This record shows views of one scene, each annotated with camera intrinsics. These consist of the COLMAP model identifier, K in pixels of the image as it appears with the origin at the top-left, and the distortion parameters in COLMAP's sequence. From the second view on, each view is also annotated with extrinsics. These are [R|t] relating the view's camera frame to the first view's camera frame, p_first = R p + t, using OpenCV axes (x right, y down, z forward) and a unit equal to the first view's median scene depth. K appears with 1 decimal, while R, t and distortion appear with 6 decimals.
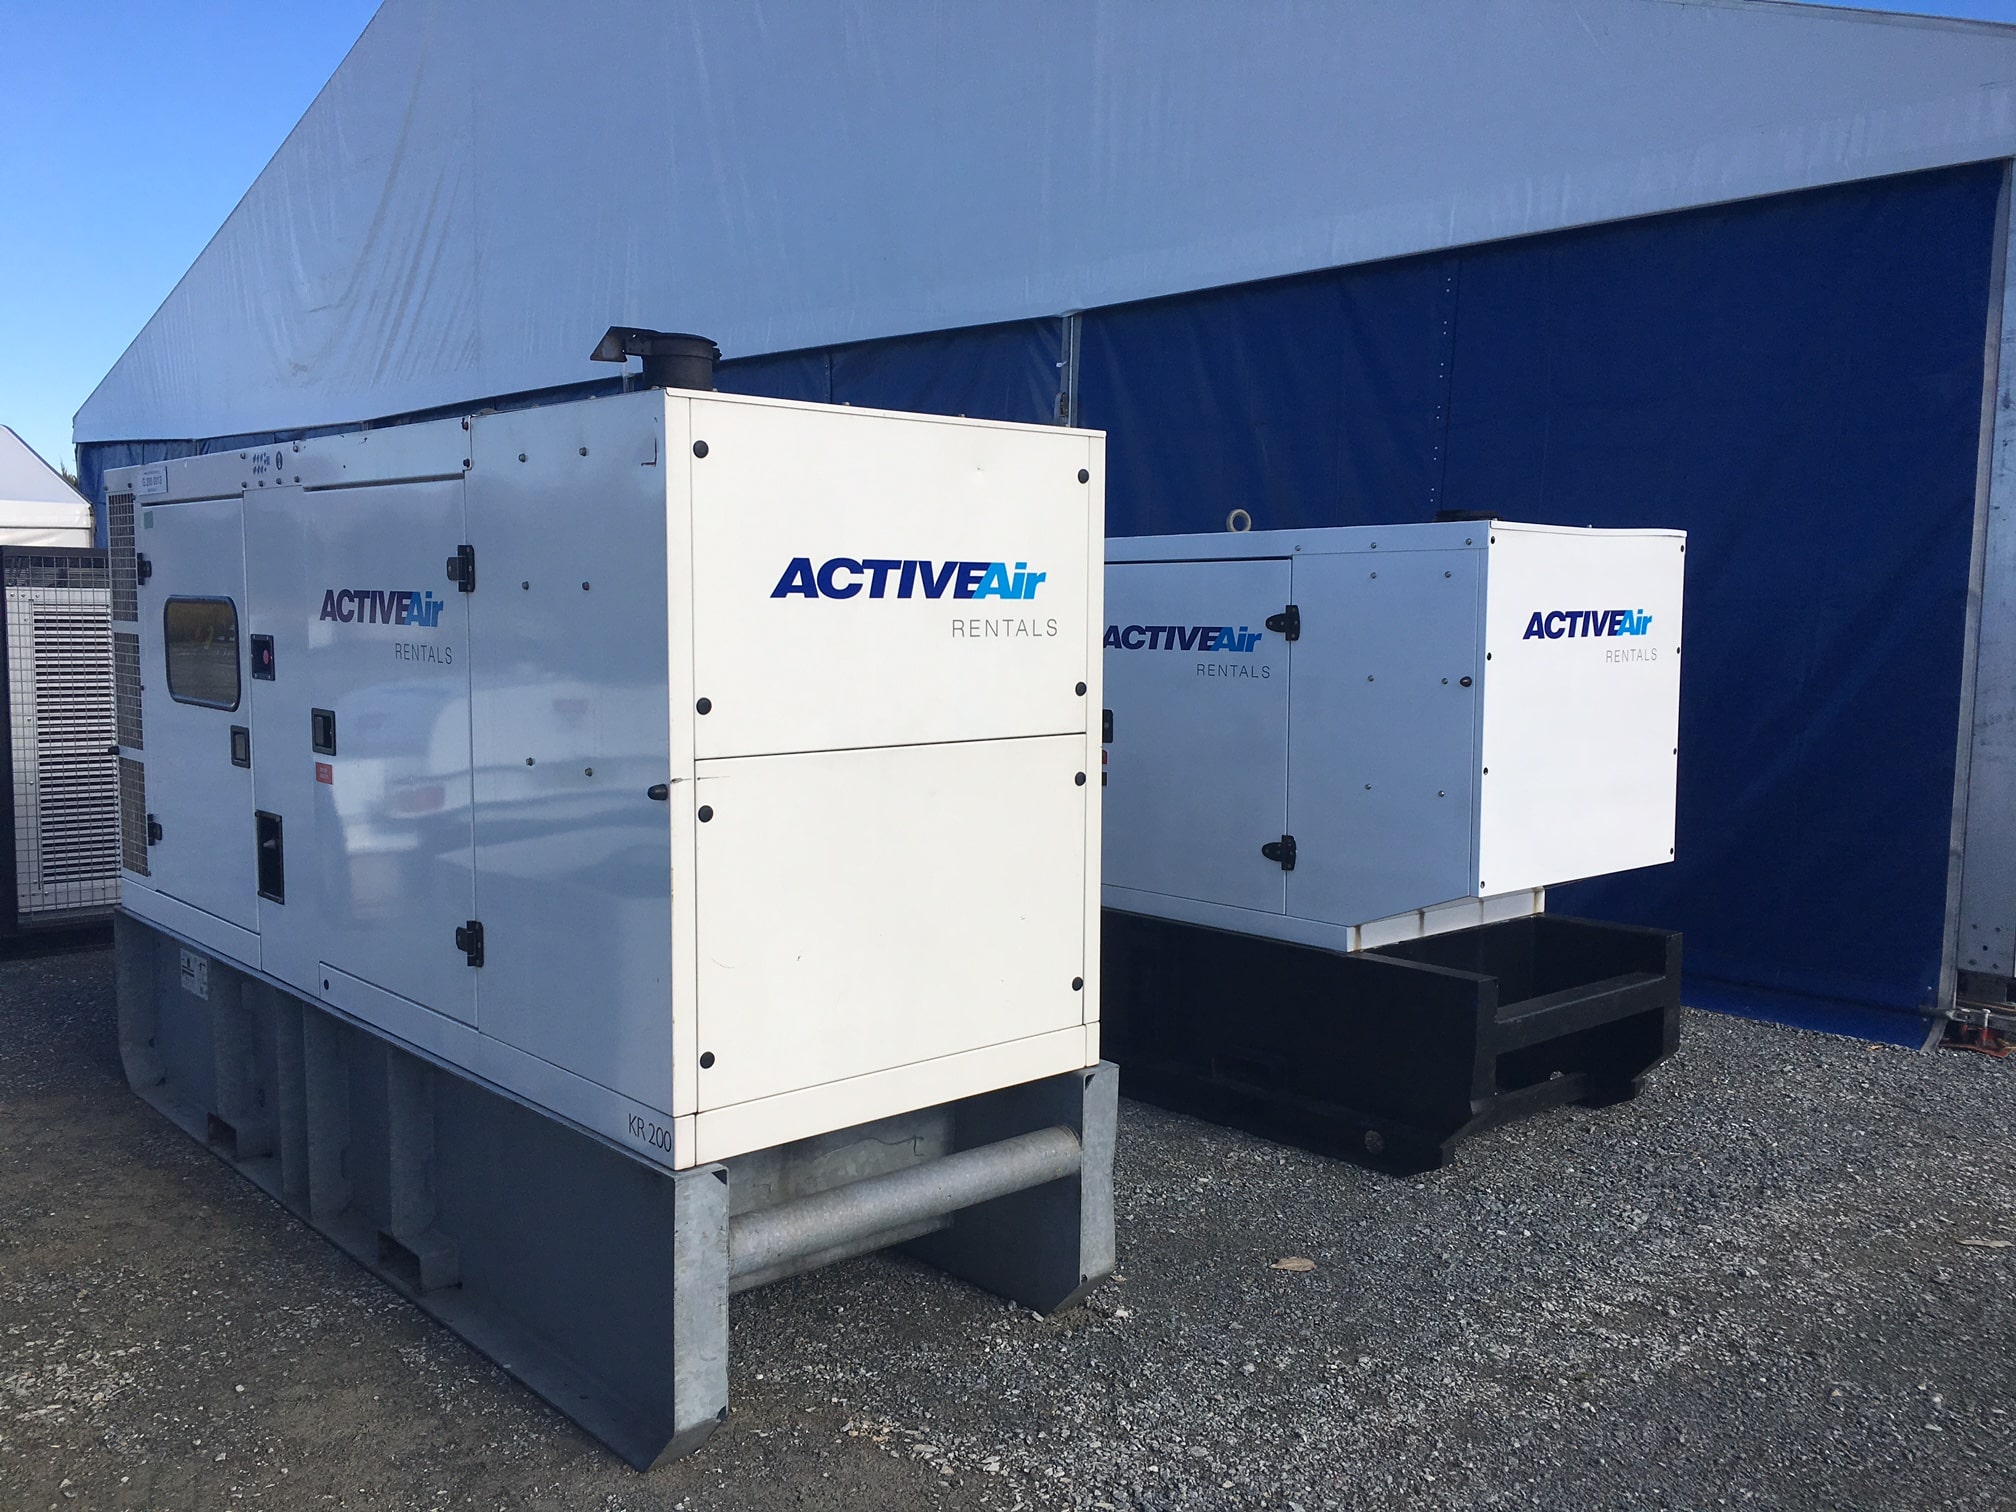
lens RADIAL K [[1726.5, 0, 1008.0], [0, 1726.5, 756.0], [0, 0, 1]] dist [0.078977, -0.095199]
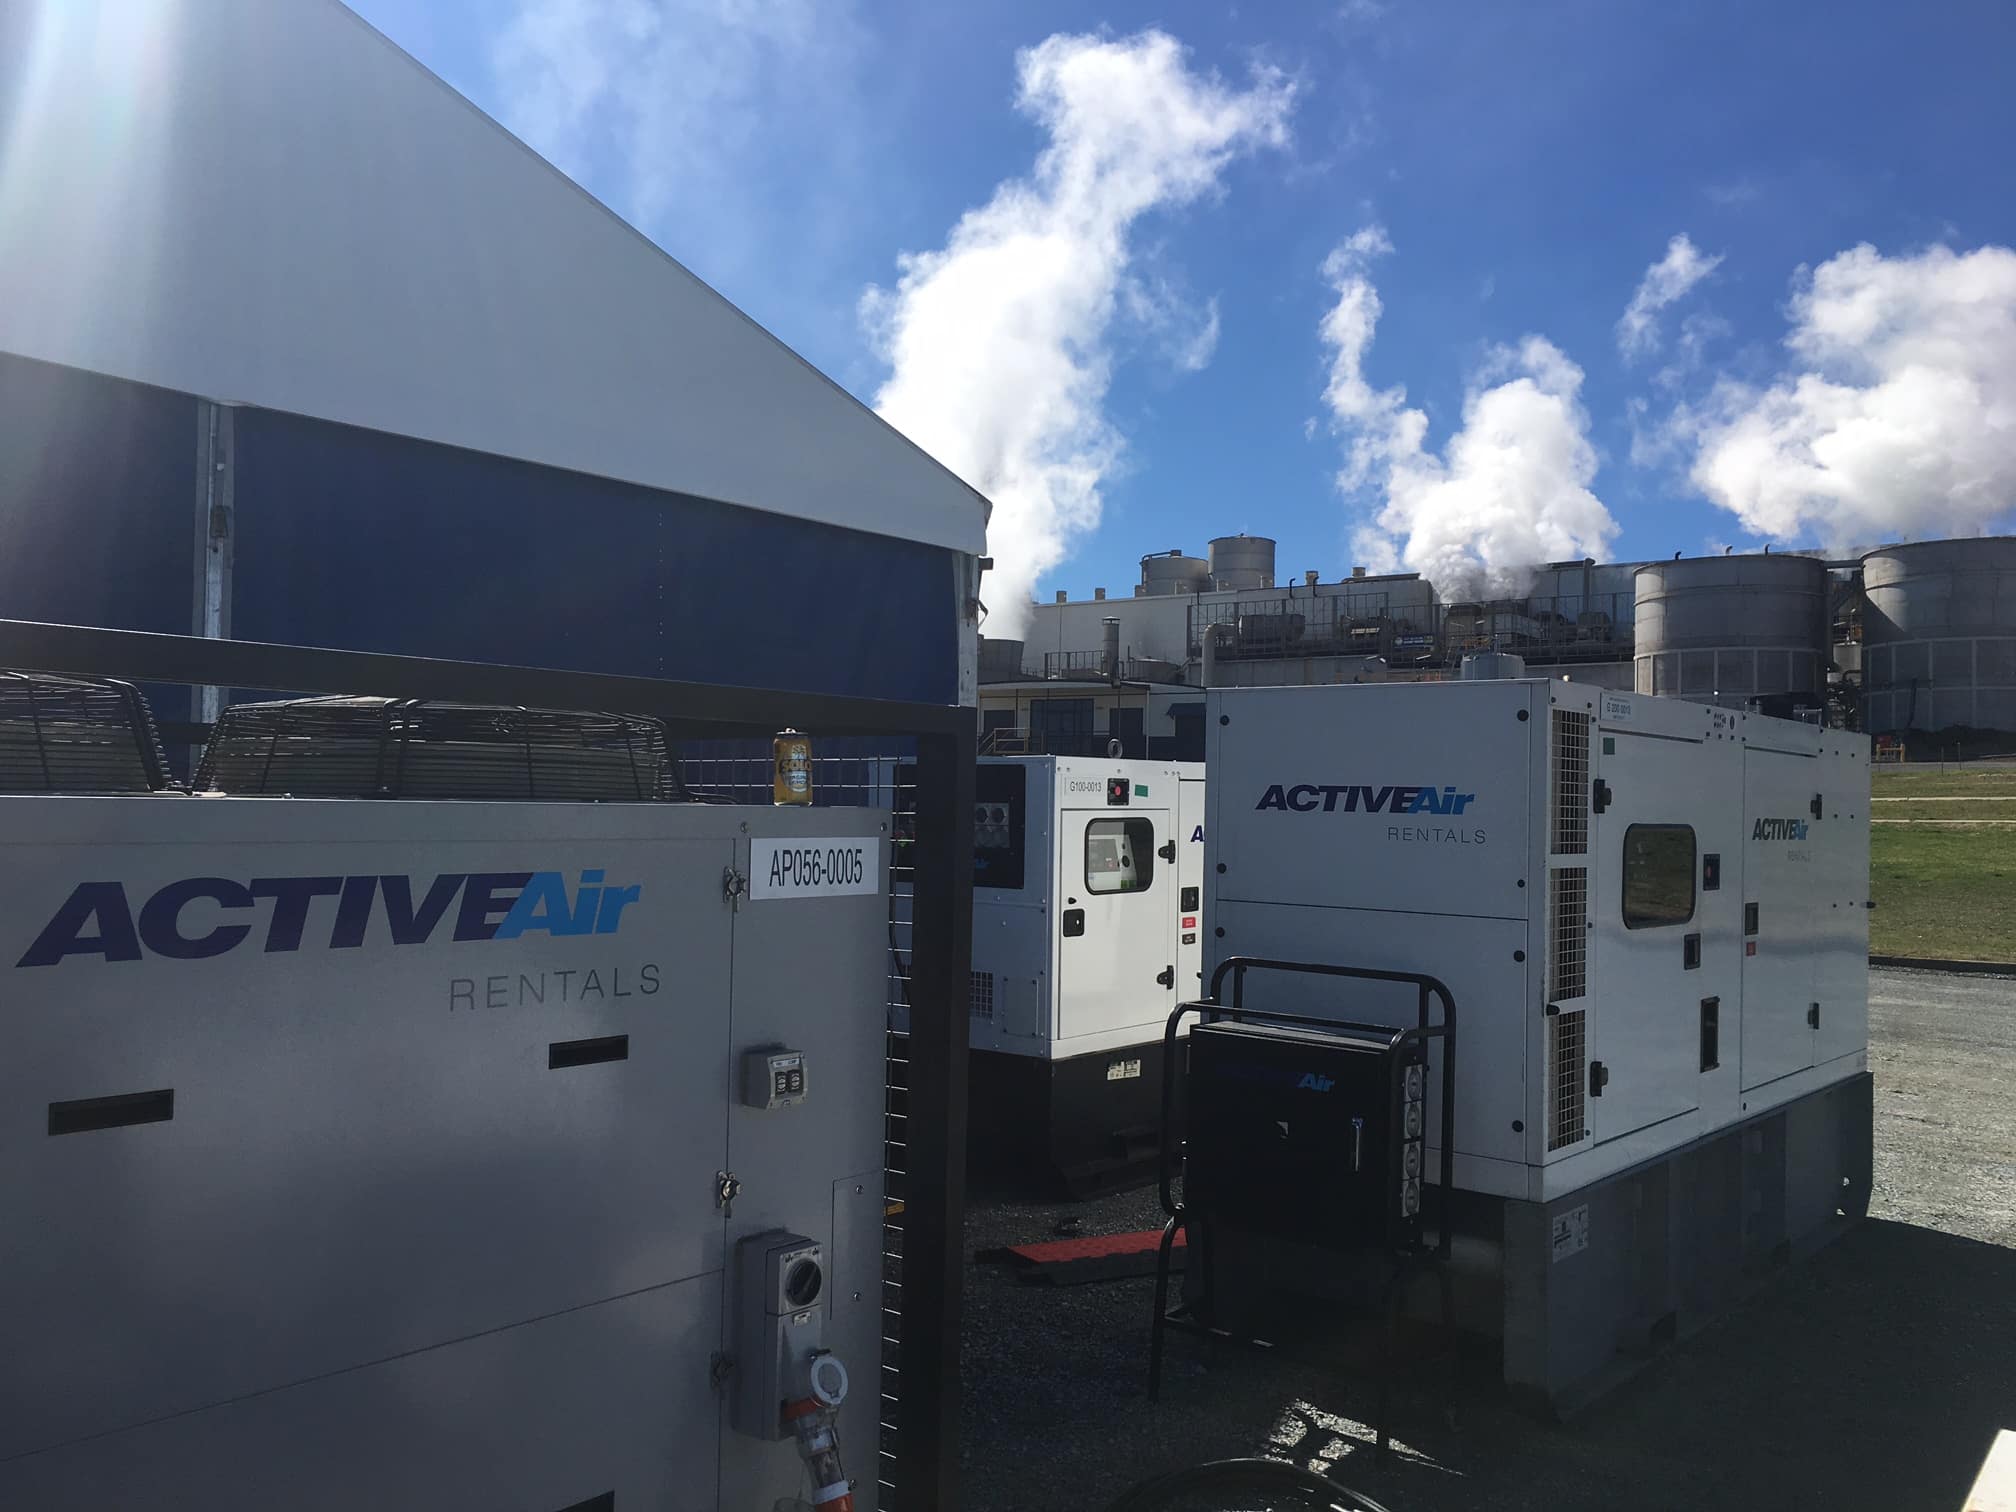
lens RADIAL K [[1726.5, 0, 1008.0], [0, 1726.5, 756.0], [0, 0, 1]] dist [0.078977, -0.095199]
pose [[-0.158066, 0.015540, 0.987306, -1.482481], [0.071737, 0.997415, -0.004214, -0.159623], [-0.984819, 0.070160, -0.158772, 1.582568]]
